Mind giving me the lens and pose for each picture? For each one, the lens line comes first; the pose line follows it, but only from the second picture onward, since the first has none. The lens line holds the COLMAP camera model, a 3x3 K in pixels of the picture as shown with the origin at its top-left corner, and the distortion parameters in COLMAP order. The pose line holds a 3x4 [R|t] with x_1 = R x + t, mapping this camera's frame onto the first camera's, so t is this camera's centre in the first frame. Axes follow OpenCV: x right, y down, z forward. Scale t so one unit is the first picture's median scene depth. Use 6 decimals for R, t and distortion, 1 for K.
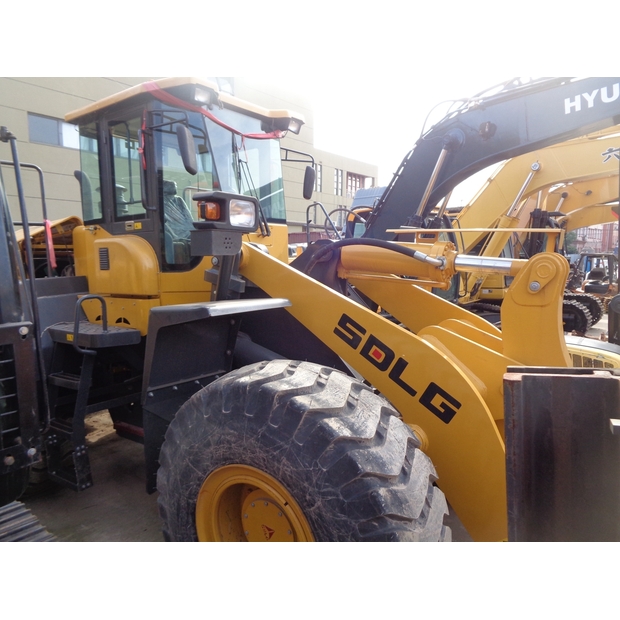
lens RADIAL K [[460.6, 0, 307.7], [0, 460.6, 309.6], [0, 0, 1]] dist [-0.001328, 0.003352]
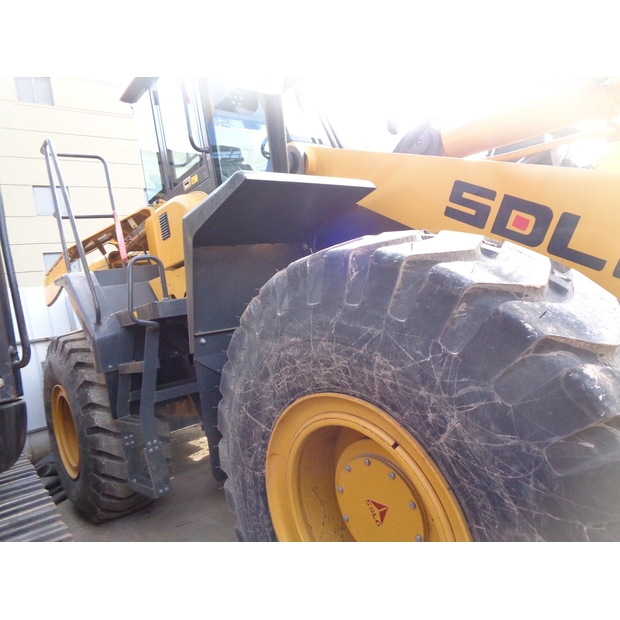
lens RADIAL K [[460.6, 0, 307.7], [0, 460.6, 309.6], [0, 0, 1]] dist [-0.001328, 0.003352]
pose [[0.959436, -0.146290, -0.241001, 0.008559], [0.123890, 0.986651, -0.105694, 0.277634], [0.253246, 0.071549, 0.964752, 0.385684]]
